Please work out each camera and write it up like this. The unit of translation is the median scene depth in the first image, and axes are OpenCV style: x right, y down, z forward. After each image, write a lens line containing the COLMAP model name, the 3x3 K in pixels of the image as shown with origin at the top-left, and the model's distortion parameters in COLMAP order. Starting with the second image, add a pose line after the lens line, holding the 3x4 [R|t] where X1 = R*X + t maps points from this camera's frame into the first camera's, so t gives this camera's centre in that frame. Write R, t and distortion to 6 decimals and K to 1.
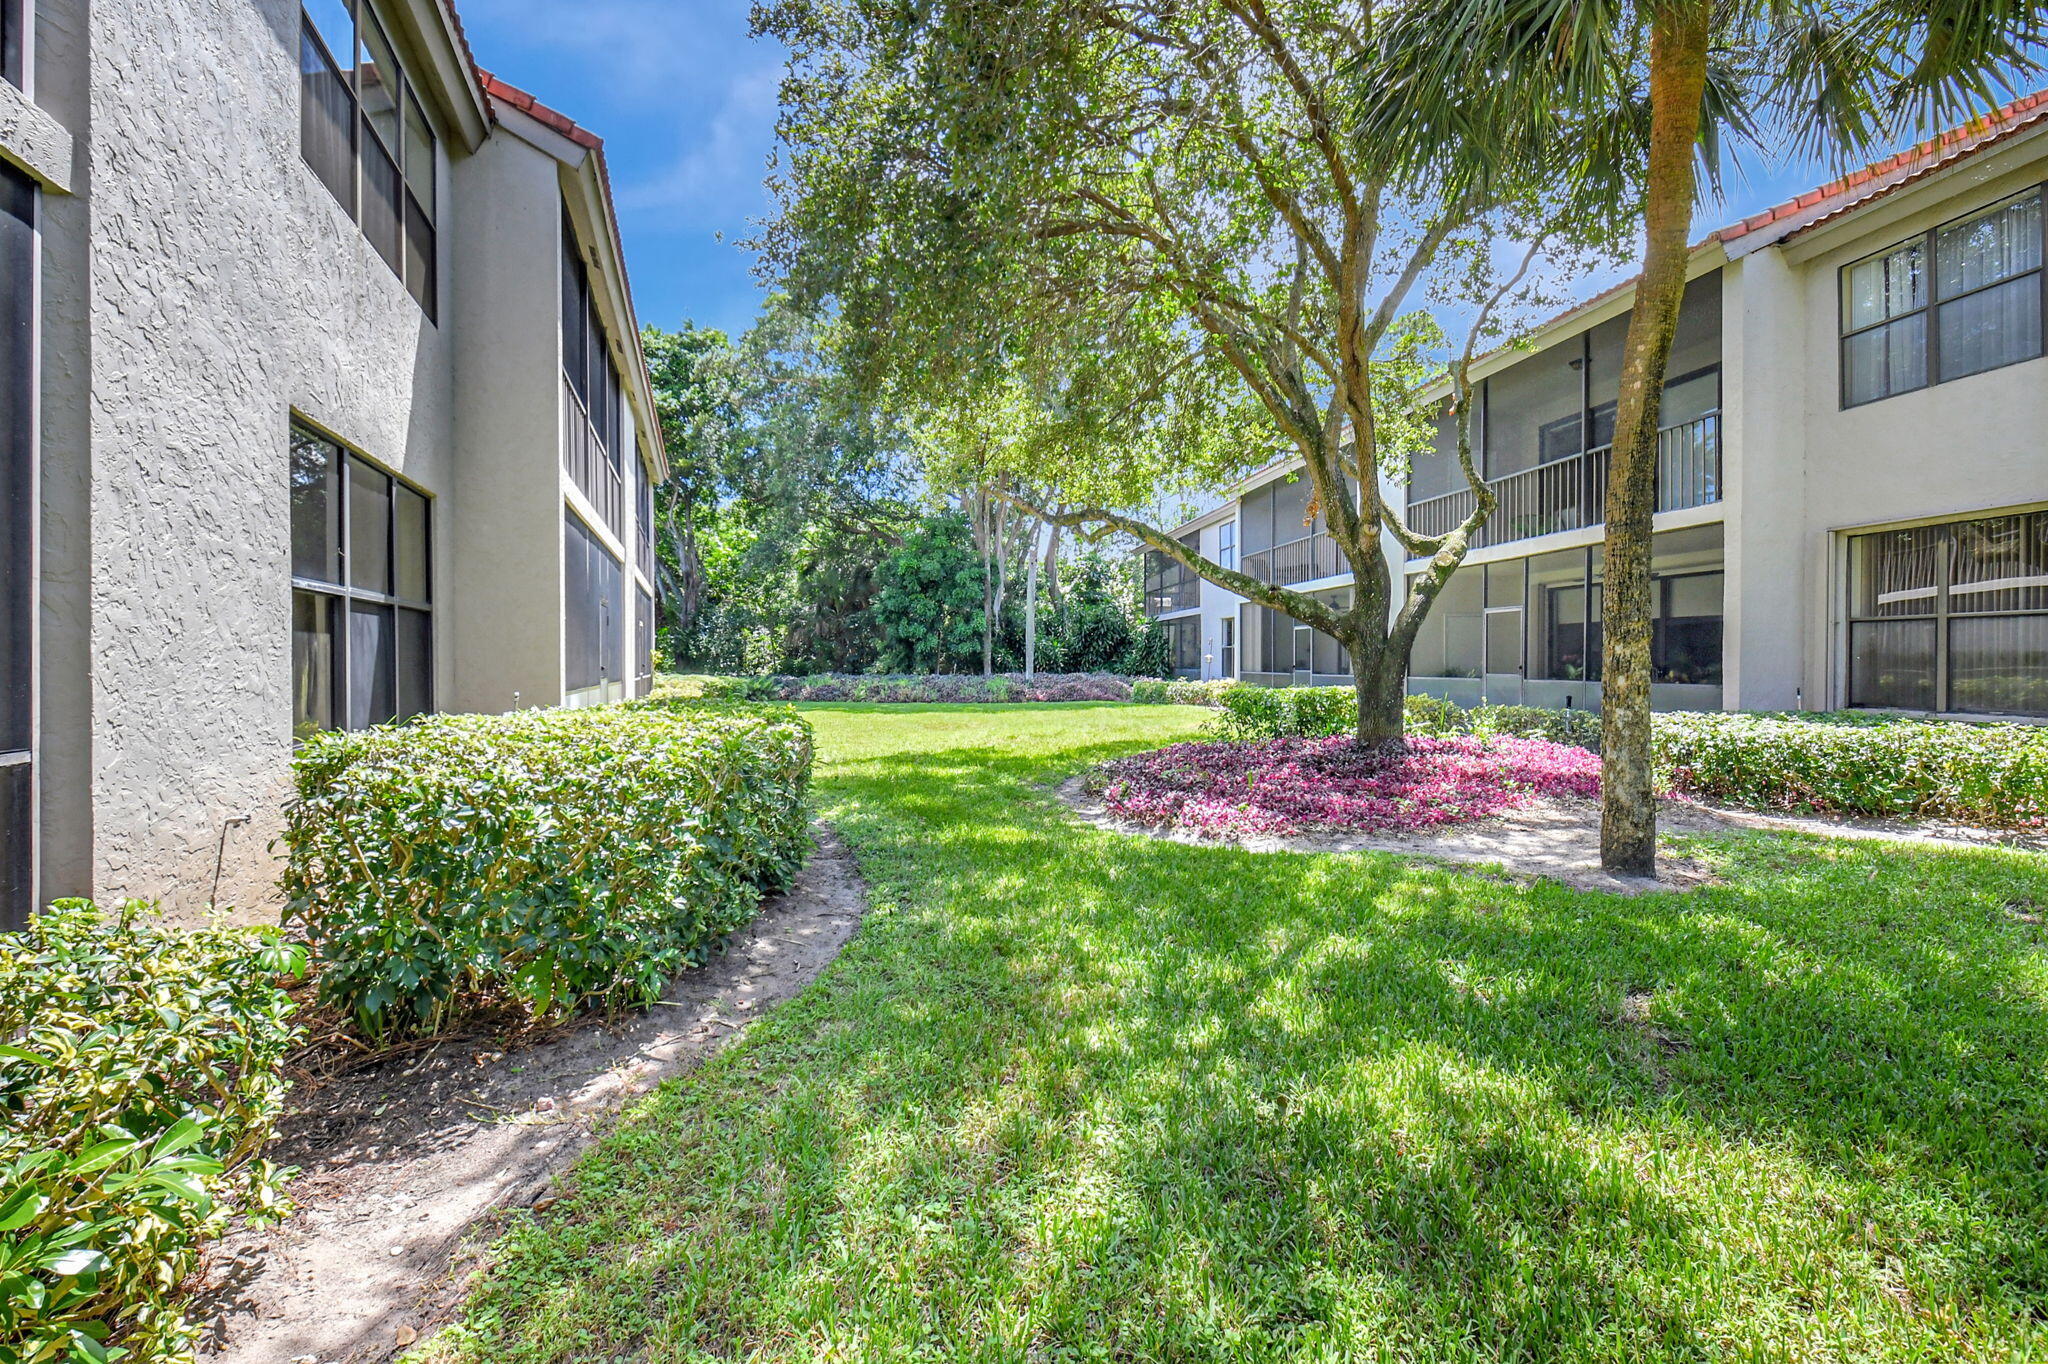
lens RADIAL K [[915.0, 0, 1024.0], [0, 915.0, 682.0], [0, 0, 1]] dist [0.000001, -0.013017]
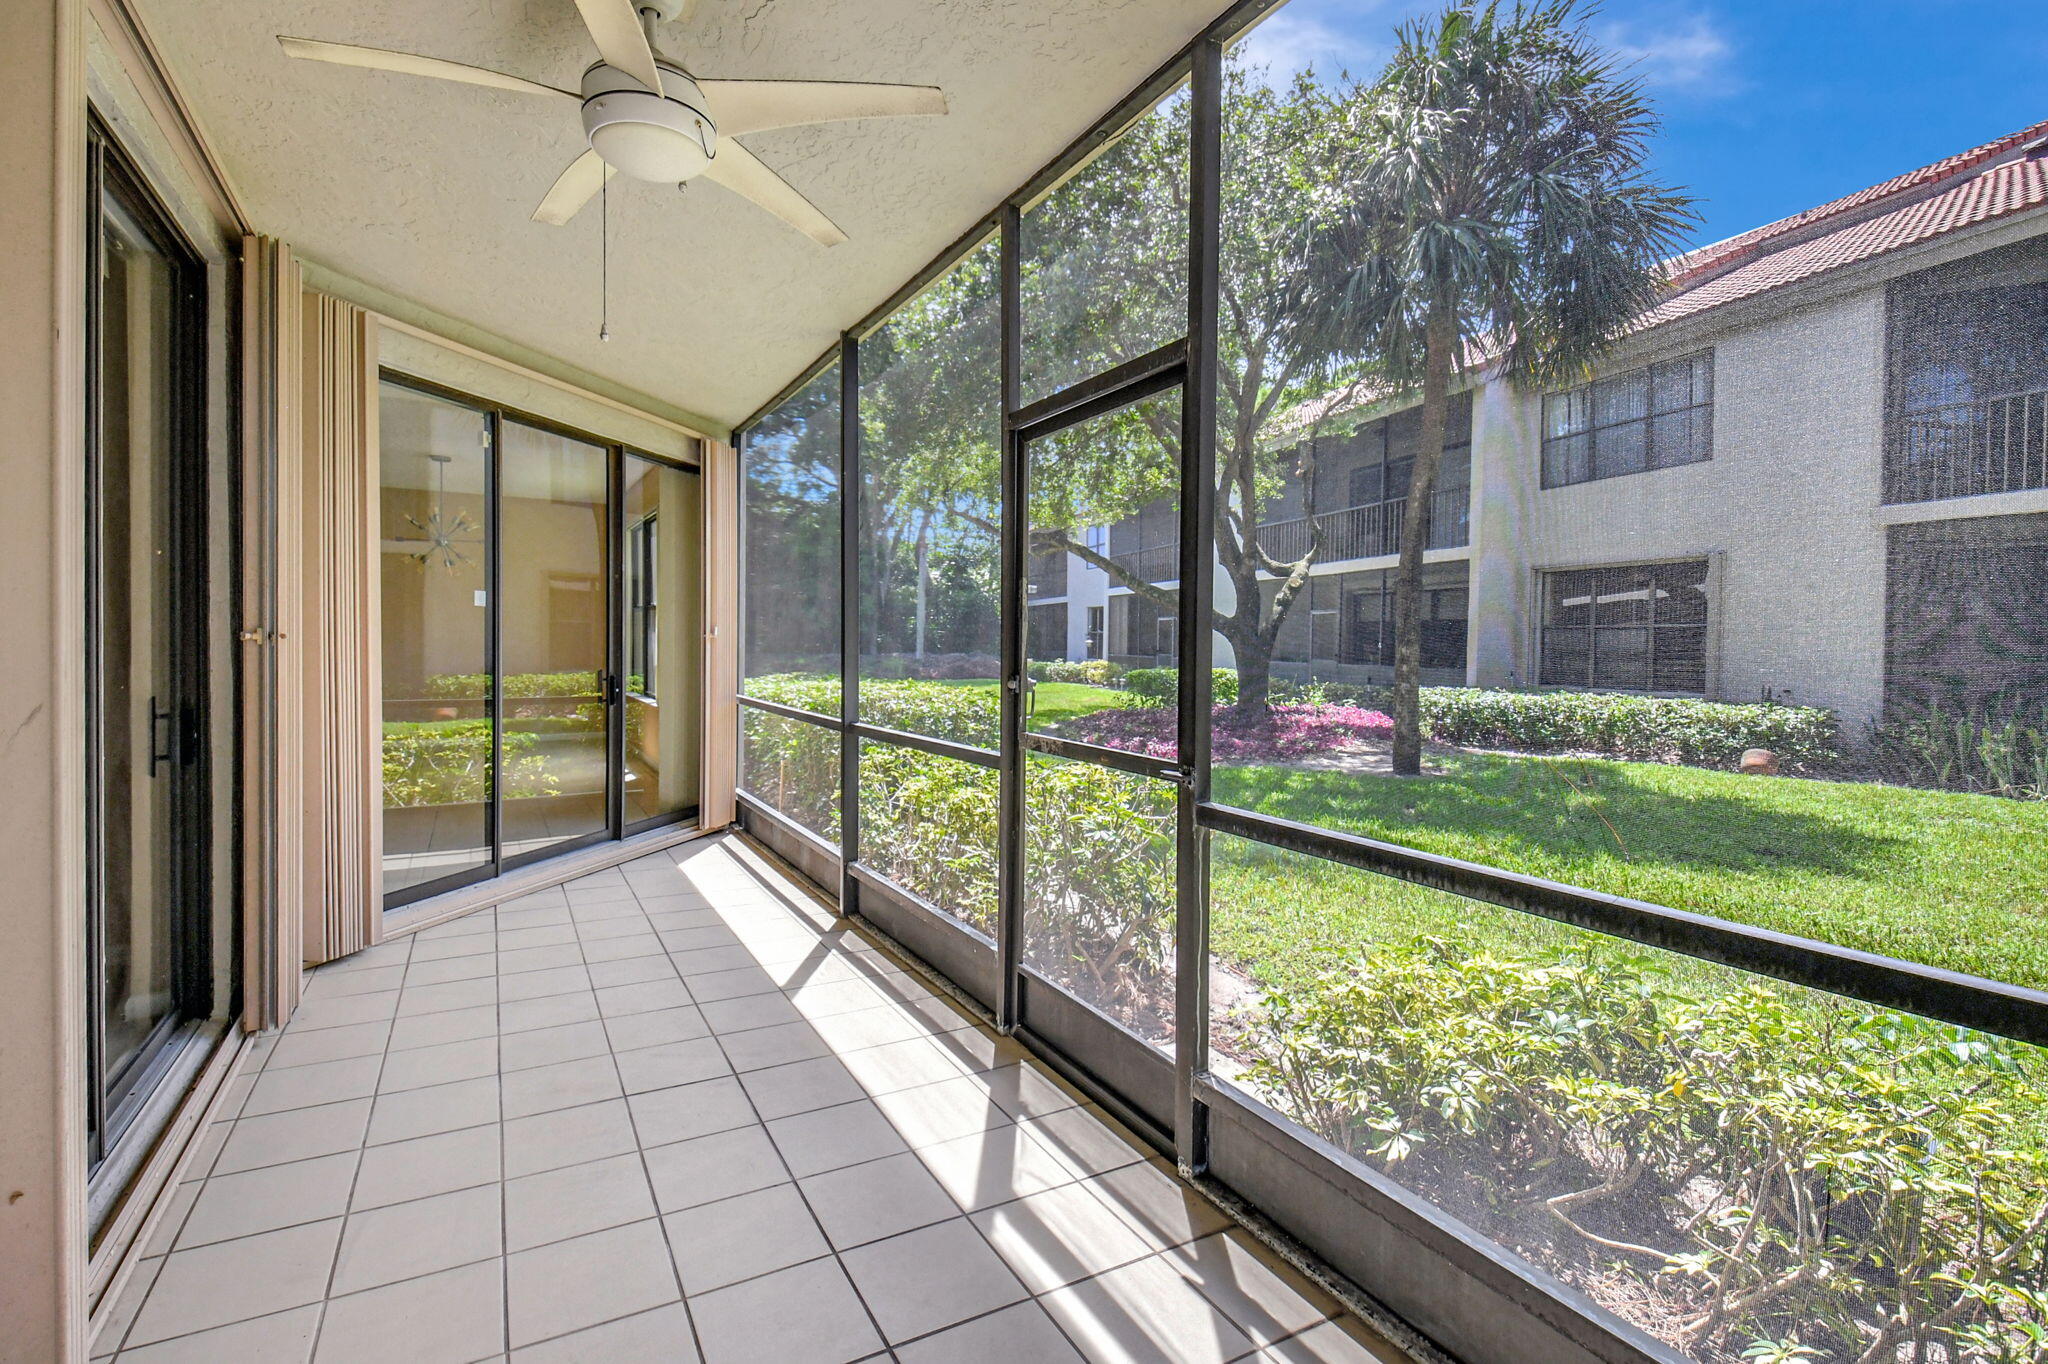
lens RADIAL K [[956.4, 0, 1021.1], [0, 956.4, 668.9], [0, 0, 1]] dist [0.027751, -0.025473]
pose [[0.979689, 0.006606, 0.200416, -0.283986], [-0.008545, 0.999925, 0.008810, -0.005247], [-0.200343, -0.010343, 0.979671, -0.428423]]
